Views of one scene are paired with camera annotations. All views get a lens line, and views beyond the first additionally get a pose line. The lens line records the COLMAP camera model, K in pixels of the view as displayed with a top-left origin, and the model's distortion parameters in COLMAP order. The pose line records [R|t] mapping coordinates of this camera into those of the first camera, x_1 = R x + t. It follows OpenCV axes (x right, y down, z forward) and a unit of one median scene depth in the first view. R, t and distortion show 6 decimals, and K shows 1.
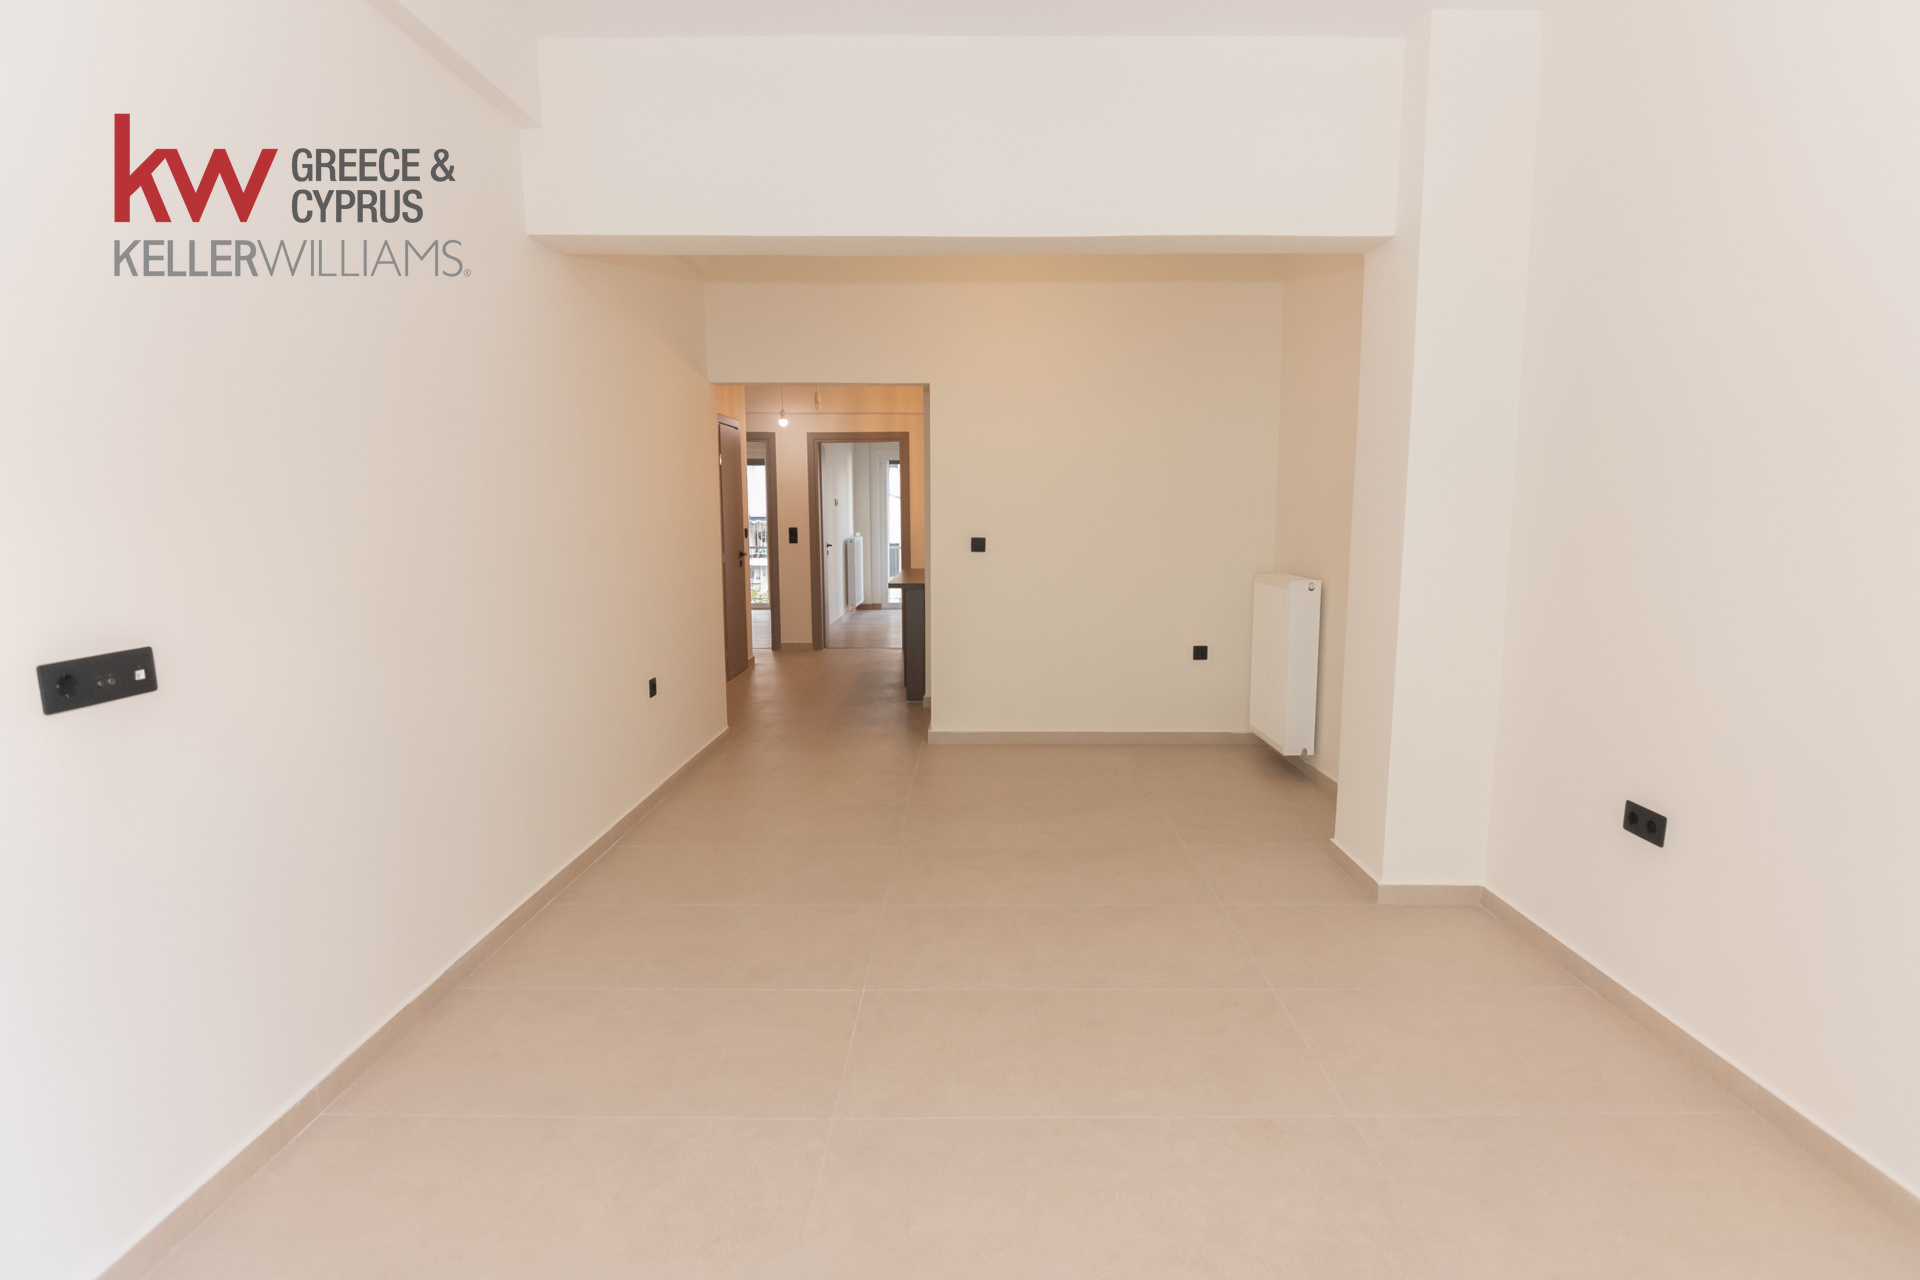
lens RADIAL K [[985.7, 0, 960.0], [0, 985.7, 640.0], [0, 0, 1]] dist [0.000336, -0.001530]
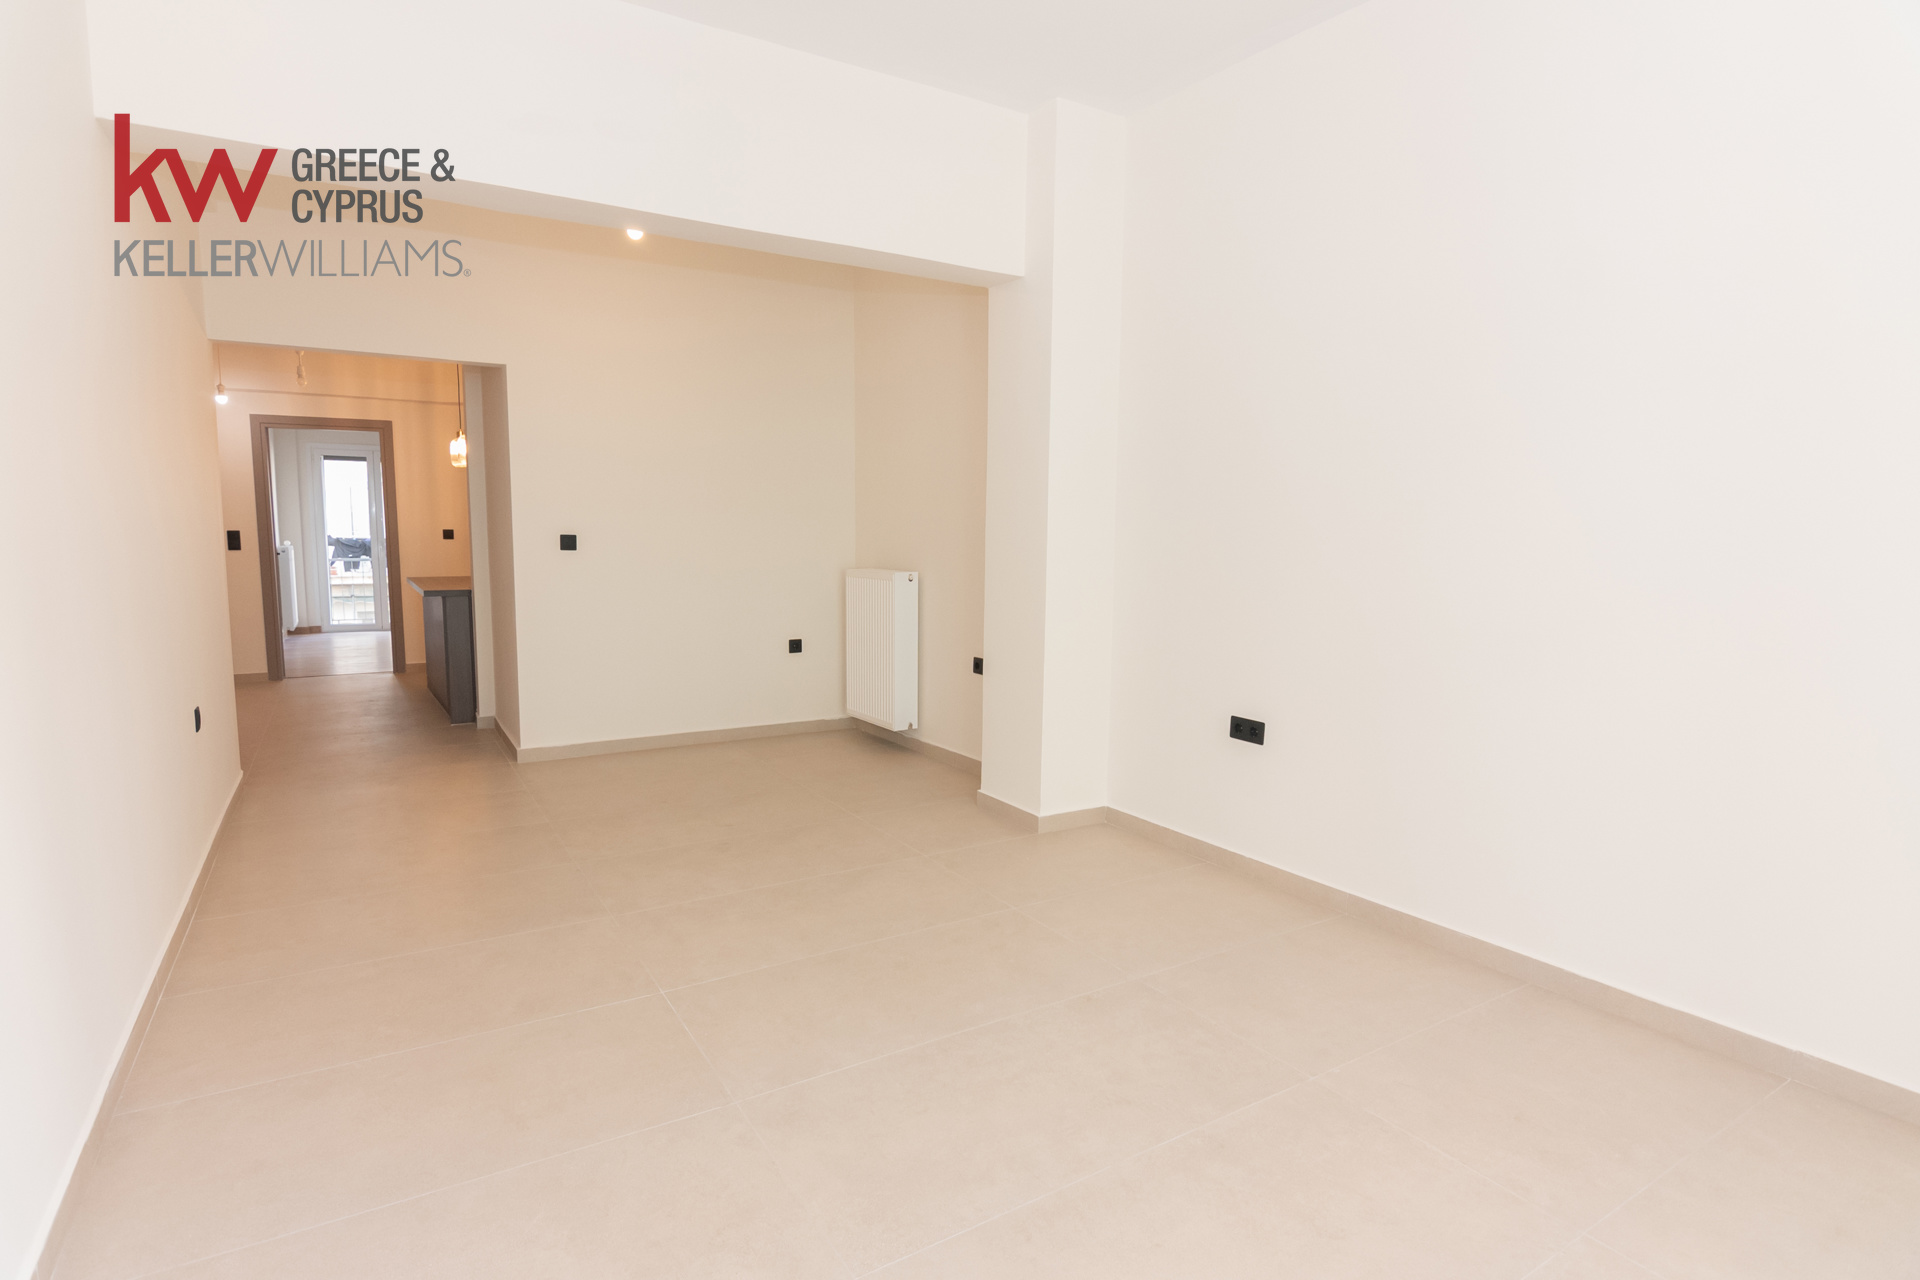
lens RADIAL K [[985.7, 0, 960.0], [0, 985.7, 640.0], [0, 0, 1]] dist [0.000336, -0.001530]
pose [[0.852800, -0.051454, 0.519696, -0.161493], [0.058990, 0.998257, 0.002035, 0.015827], [-0.518895, 0.028921, 0.854349, 0.015007]]
